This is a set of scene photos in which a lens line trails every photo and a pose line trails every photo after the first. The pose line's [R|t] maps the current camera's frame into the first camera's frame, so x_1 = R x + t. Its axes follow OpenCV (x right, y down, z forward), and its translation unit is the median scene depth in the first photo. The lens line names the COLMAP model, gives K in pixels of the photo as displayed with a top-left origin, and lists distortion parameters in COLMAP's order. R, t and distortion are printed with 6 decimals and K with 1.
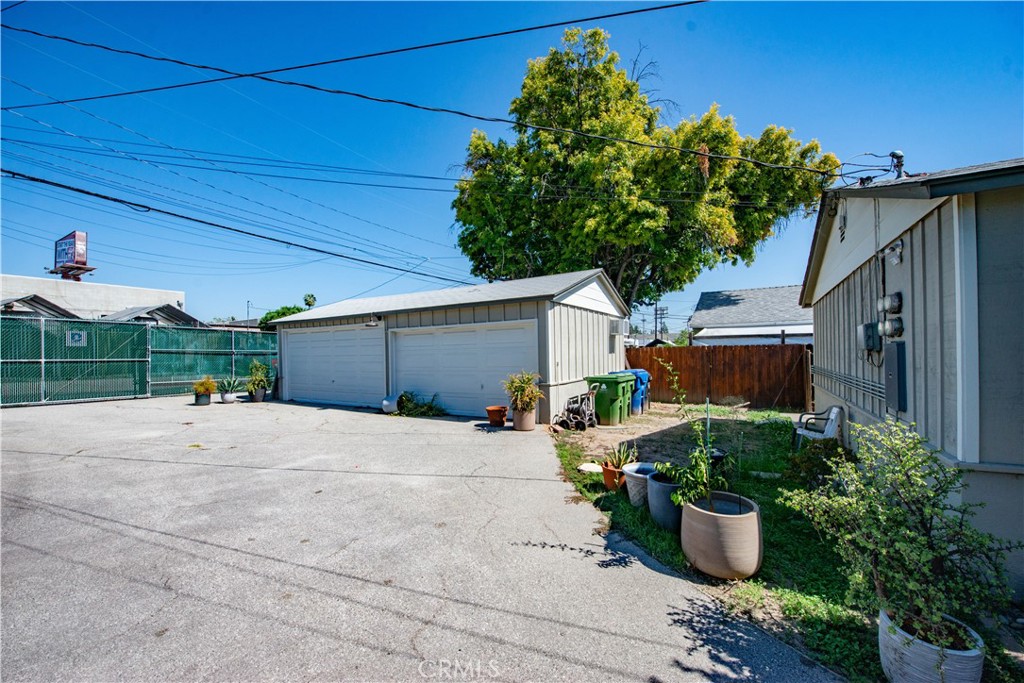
lens RADIAL K [[422.7, 0, 513.4], [0, 422.7, 347.9], [0, 0, 1]] dist [-0.023291, -0.000585]
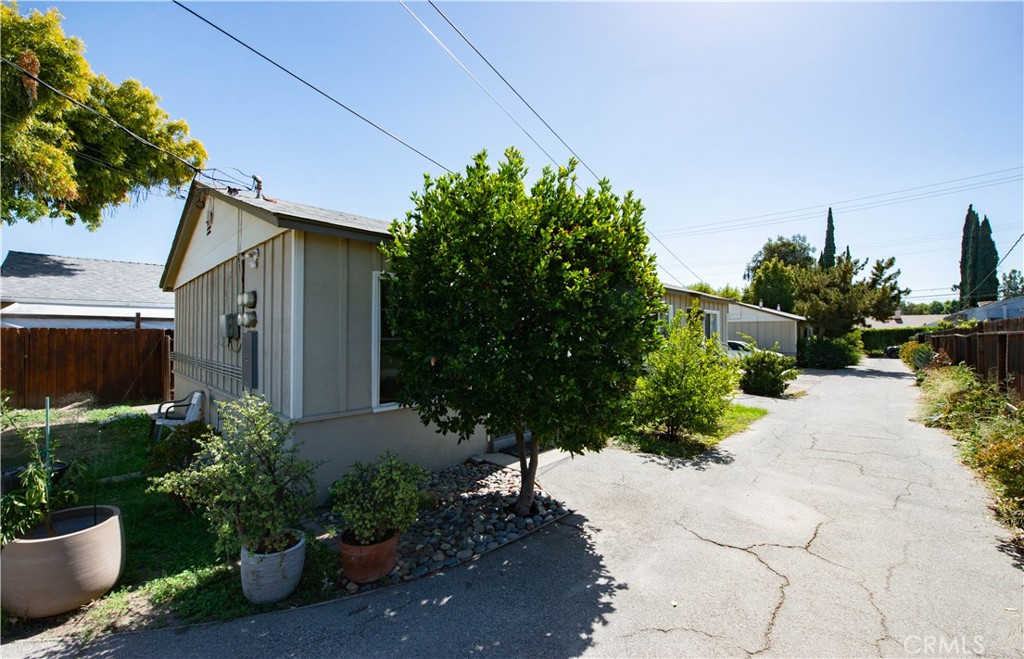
lens RADIAL K [[430.2, 0, 512.0], [0, 430.2, 329.5], [0, 0, 1]] dist [-0.017473, -0.003173]
pose [[0.269227, 0.019509, 0.962879, -0.071844], [-0.011243, 0.999790, -0.017114, -0.007010], [-0.963011, -0.006219, 0.269390, -0.069508]]
